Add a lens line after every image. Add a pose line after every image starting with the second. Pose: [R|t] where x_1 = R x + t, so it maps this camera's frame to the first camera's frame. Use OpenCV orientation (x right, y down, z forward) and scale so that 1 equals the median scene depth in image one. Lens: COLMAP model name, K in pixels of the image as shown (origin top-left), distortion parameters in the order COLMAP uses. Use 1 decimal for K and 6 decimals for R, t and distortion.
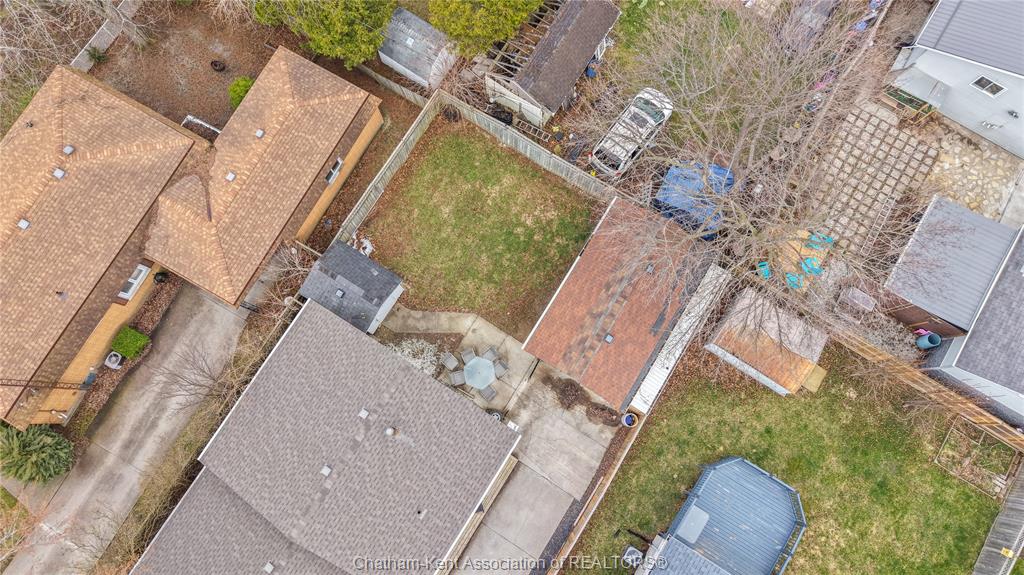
lens RADIAL K [[699.9, 0, 509.8], [0, 699.9, 292.6], [0, 0, 1]] dist [0.044981, -0.049304]
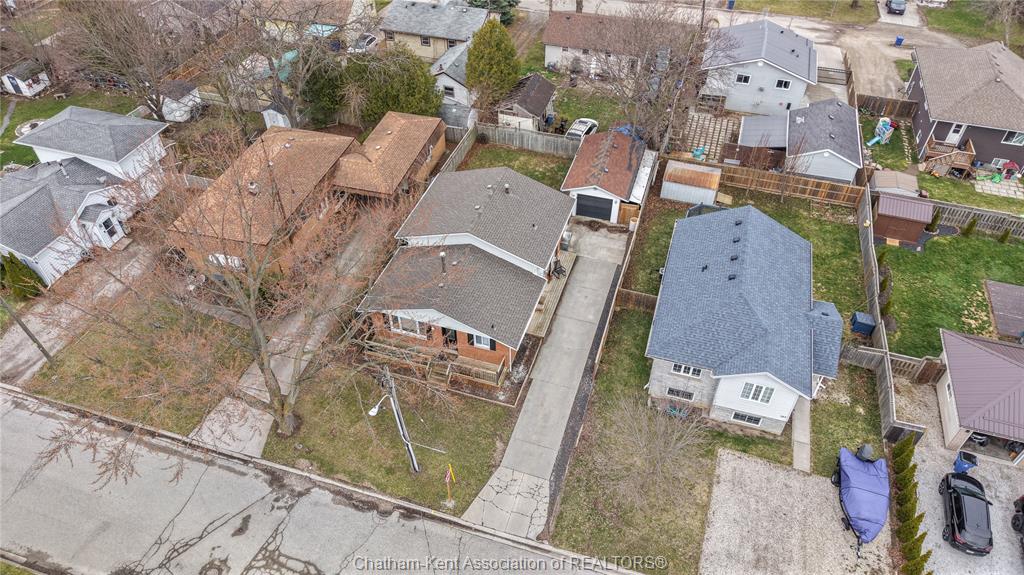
lens RADIAL K [[680.6, 0, 509.6], [0, 680.6, 293.7], [0, 0, 1]] dist [0.041779, -0.043522]
pose [[0.968259, -0.175252, 0.178217, -0.422671], [0.246422, 0.788669, -0.563273, 1.129884], [-0.041839, 0.589311, 0.806822, -0.186647]]
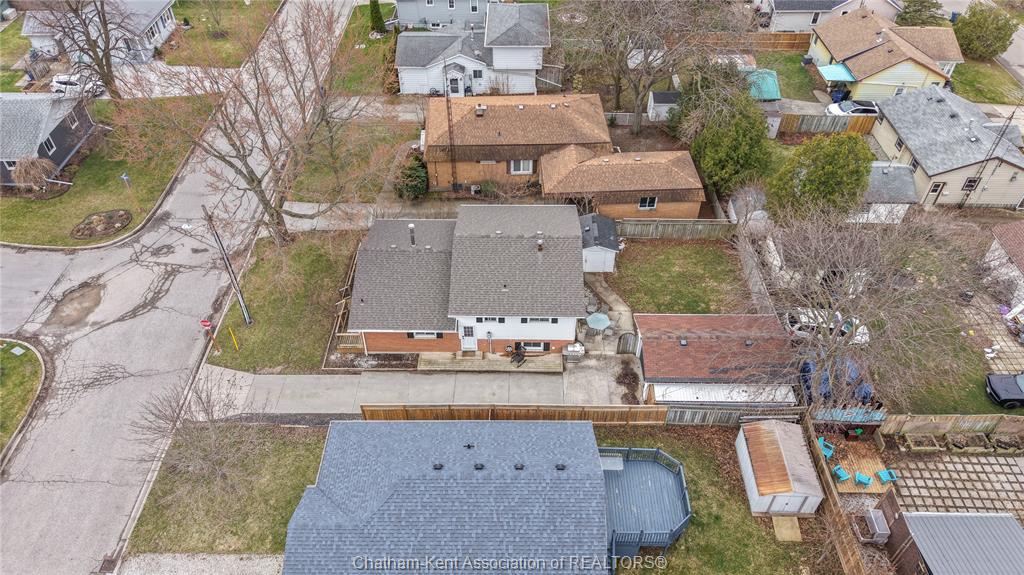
lens RADIAL K [[699.9, 0, 509.8], [0, 699.9, 292.6], [0, 0, 1]] dist [0.044981, -0.049304]
pose [[0.523032, 0.589979, -0.615112, 0.662960], [-0.837737, 0.488757, -0.243544, 0.558770], [0.156954, 0.642683, 0.749883, -0.080594]]
